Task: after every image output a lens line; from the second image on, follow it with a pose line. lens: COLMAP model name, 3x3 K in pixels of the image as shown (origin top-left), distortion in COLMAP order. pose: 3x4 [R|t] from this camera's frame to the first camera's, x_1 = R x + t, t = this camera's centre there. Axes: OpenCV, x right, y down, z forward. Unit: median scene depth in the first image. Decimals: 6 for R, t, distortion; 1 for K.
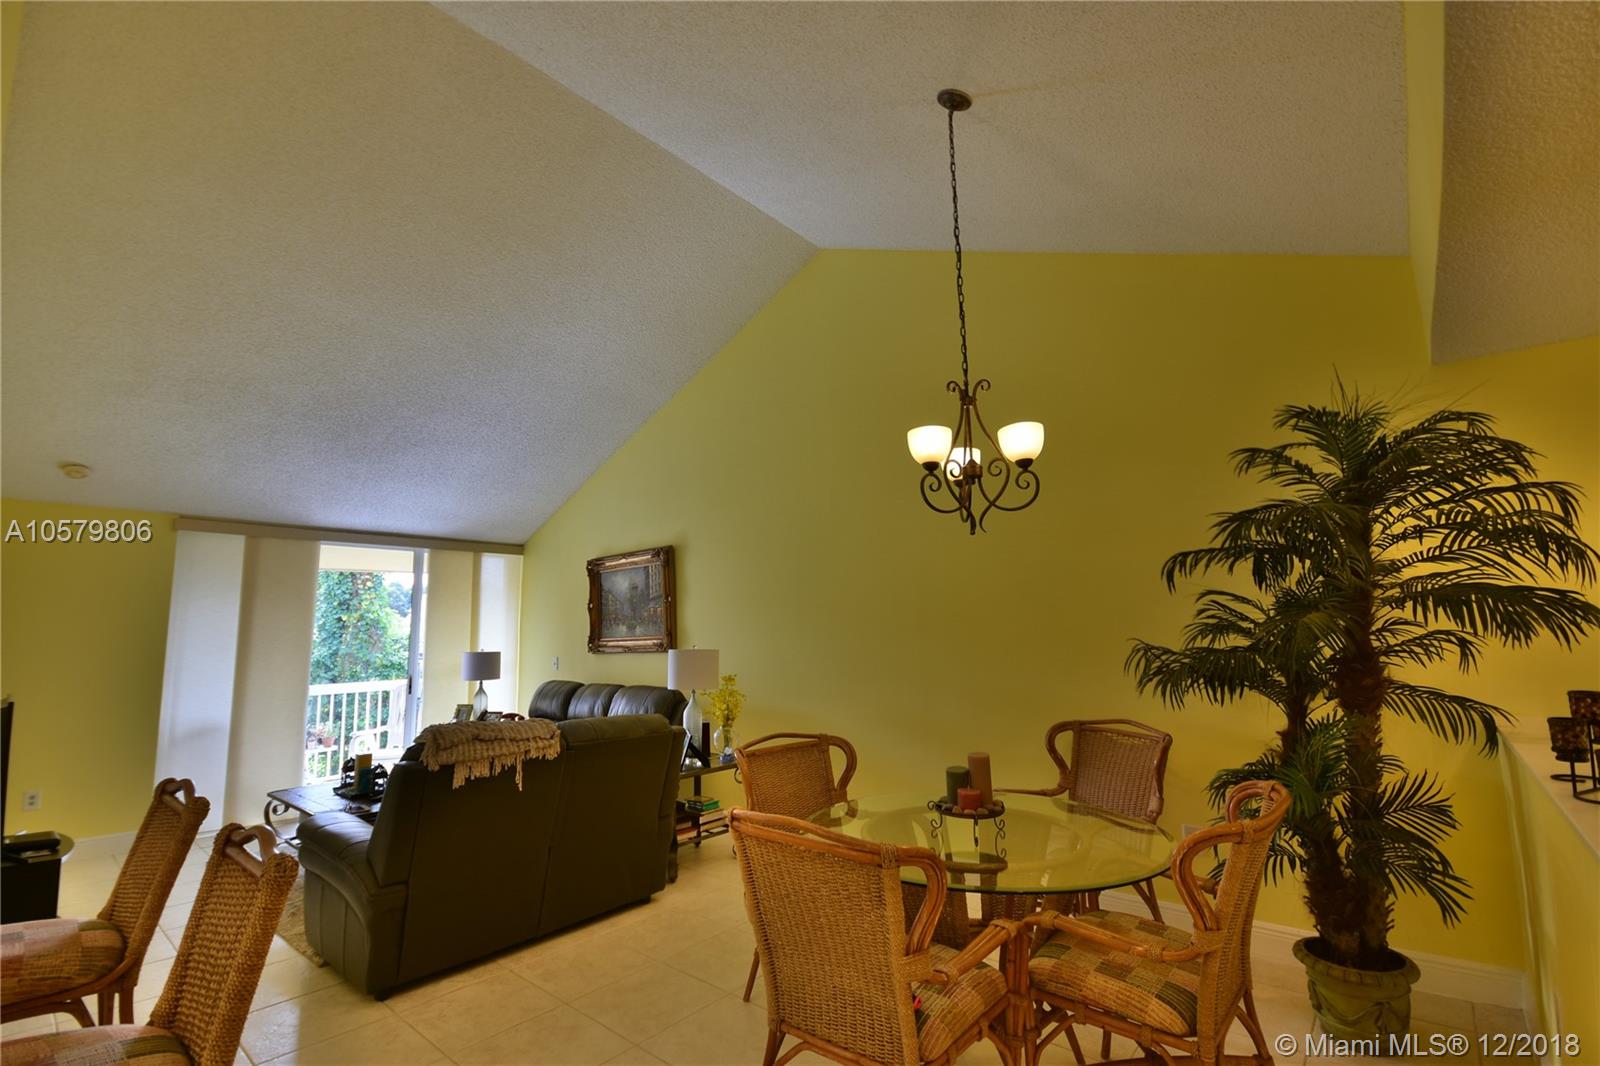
lens RADIAL K [[706.9, 0, 797.0], [0, 706.9, 536.4], [0, 0, 1]] dist [-0.002005, -0.000750]
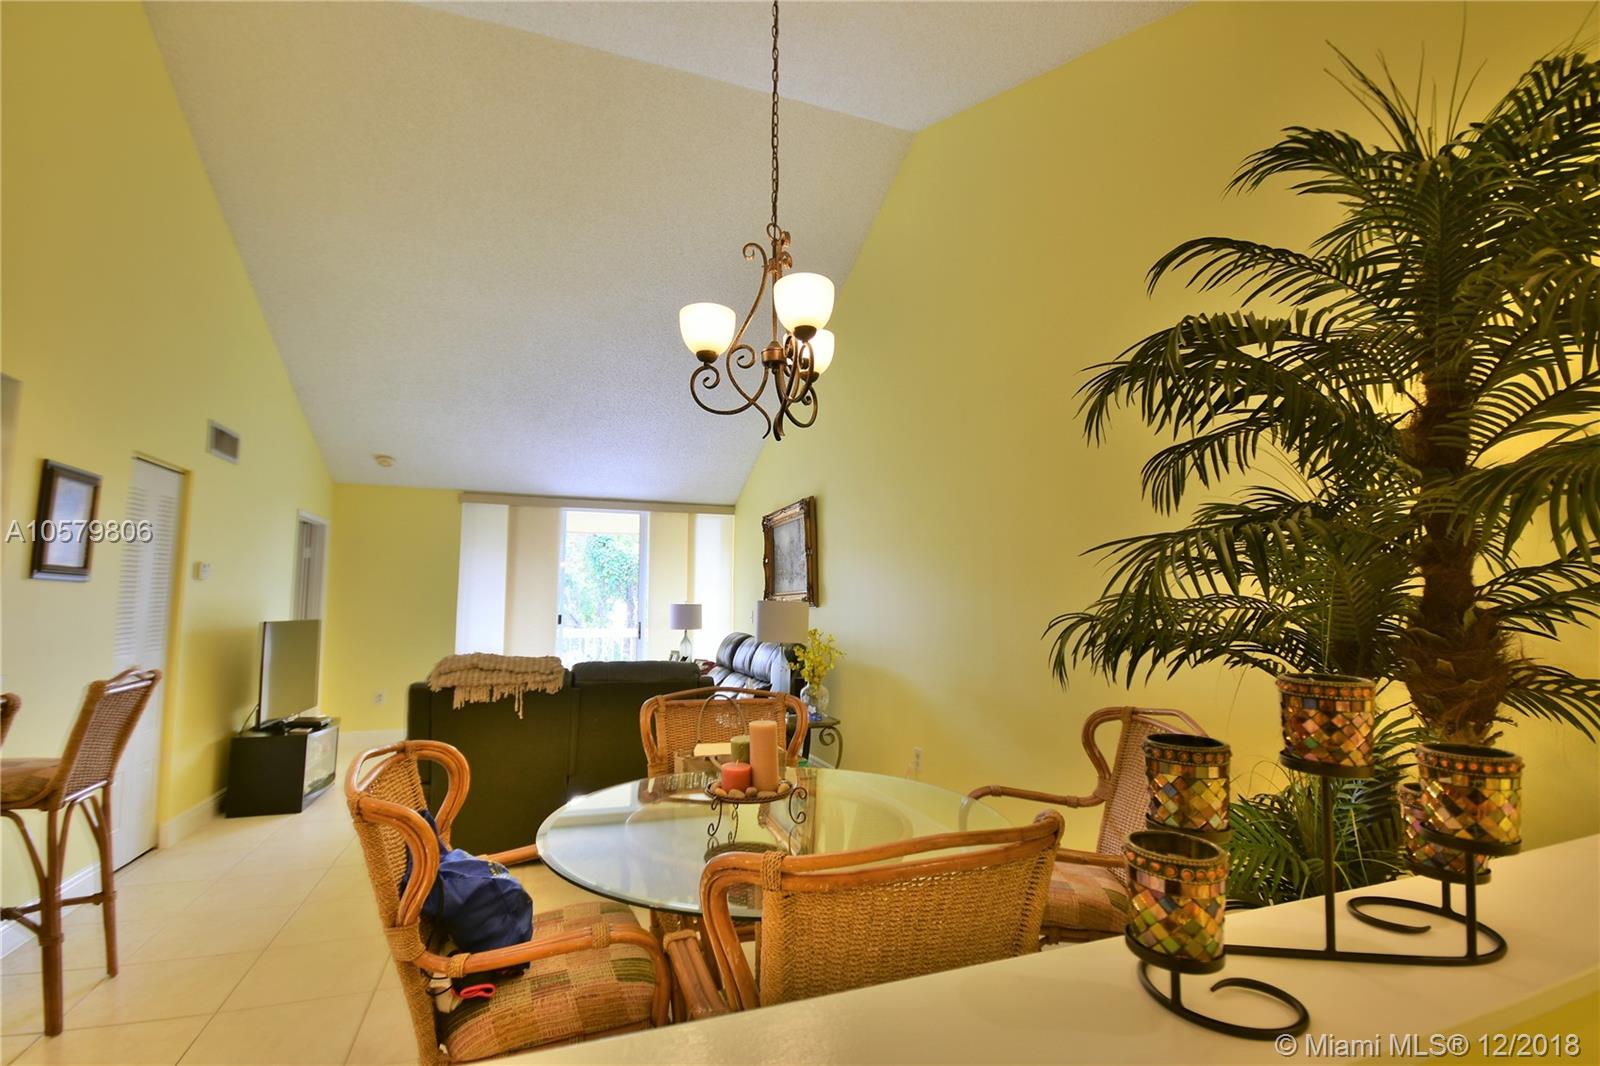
lens RADIAL K [[714.7, 0, 801.5], [0, 714.7, 545.5], [0, 0, 1]] dist [0.012556, -0.007791]
pose [[0.870103, -0.015442, -0.492627, 0.311419], [0.044032, 0.997948, 0.046490, 0.036566], [0.490898, -0.062142, 0.868998, 0.159381]]
